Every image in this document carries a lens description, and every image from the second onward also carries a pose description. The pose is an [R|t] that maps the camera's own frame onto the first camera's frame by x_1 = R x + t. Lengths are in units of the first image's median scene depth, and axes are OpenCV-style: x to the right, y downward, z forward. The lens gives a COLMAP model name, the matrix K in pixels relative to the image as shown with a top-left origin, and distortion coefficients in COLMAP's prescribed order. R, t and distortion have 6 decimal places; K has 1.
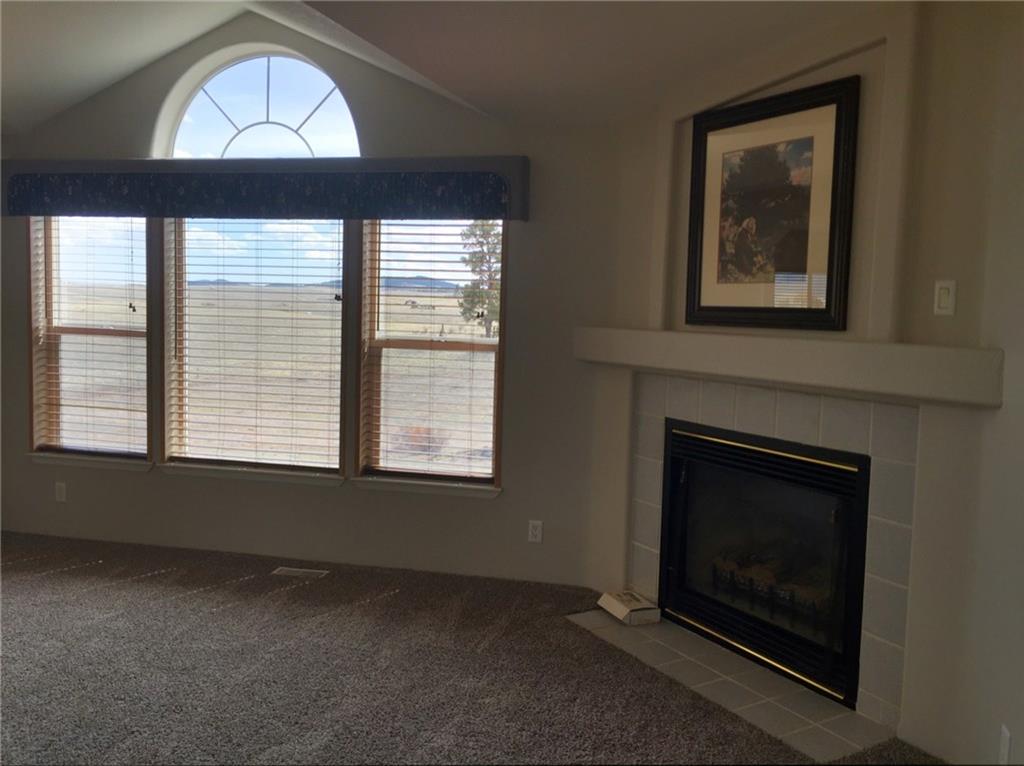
lens RADIAL K [[880.8, 0, 508.1], [0, 880.8, 375.6], [0, 0, 1]] dist [0.073537, -0.098455]
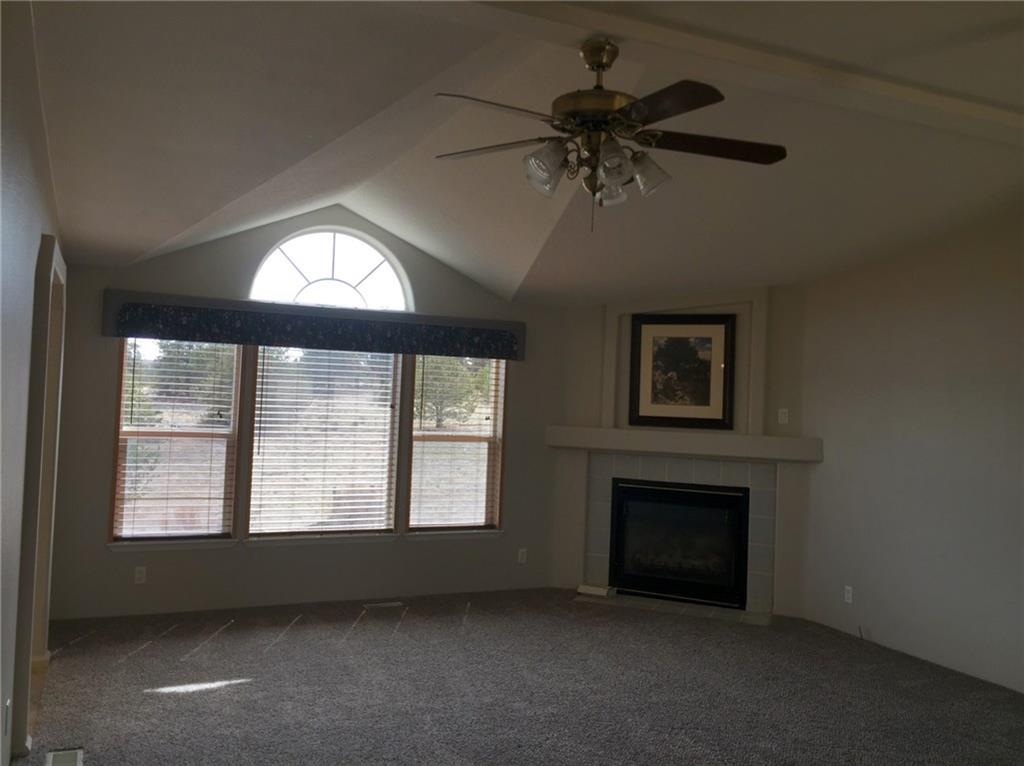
lens RADIAL K [[880.8, 0, 514.1], [0, 880.8, 378.3], [0, 0, 1]] dist [0.073537, -0.098455]
pose [[0.786141, 0.016864, 0.617817, -1.073538], [0.032171, 0.997156, -0.068156, -0.036456], [-0.617210, 0.073456, 0.783362, -0.278792]]
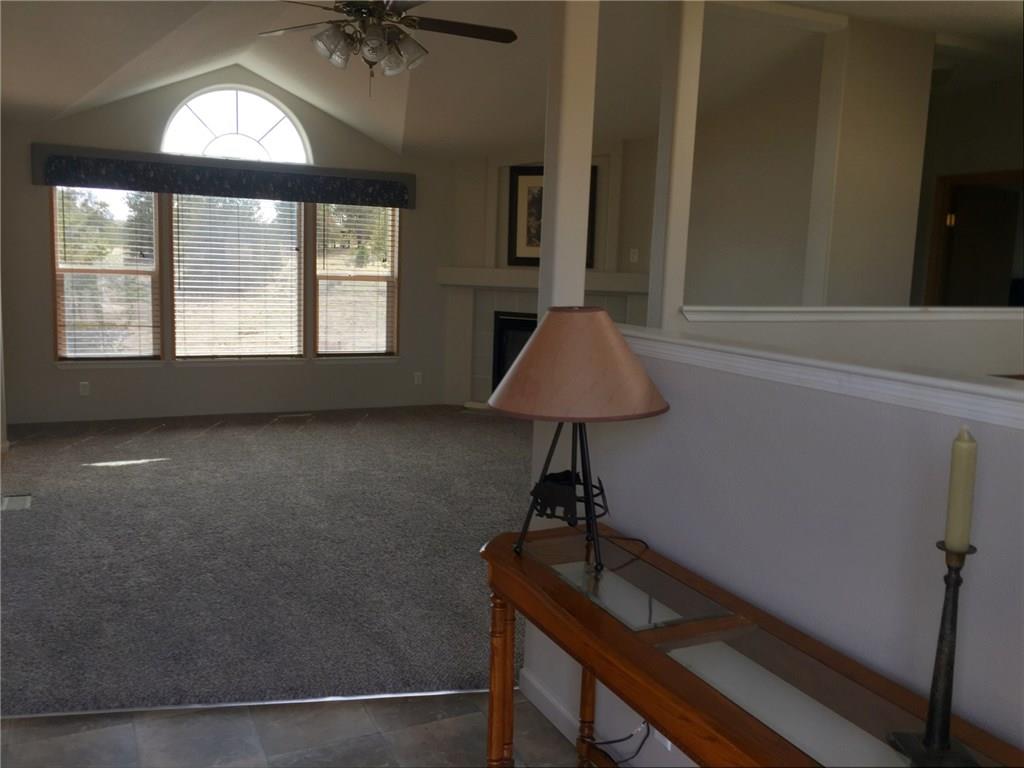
lens RADIAL K [[880.8, 0, 513.3], [0, 880.8, 381.9], [0, 0, 1]] dist [0.073537, -0.098455]
pose [[0.774837, -0.087798, 0.626035, -1.090526], [0.037830, 0.994974, 0.092717, 0.022727], [-0.631028, -0.048158, 0.774264, -0.628625]]
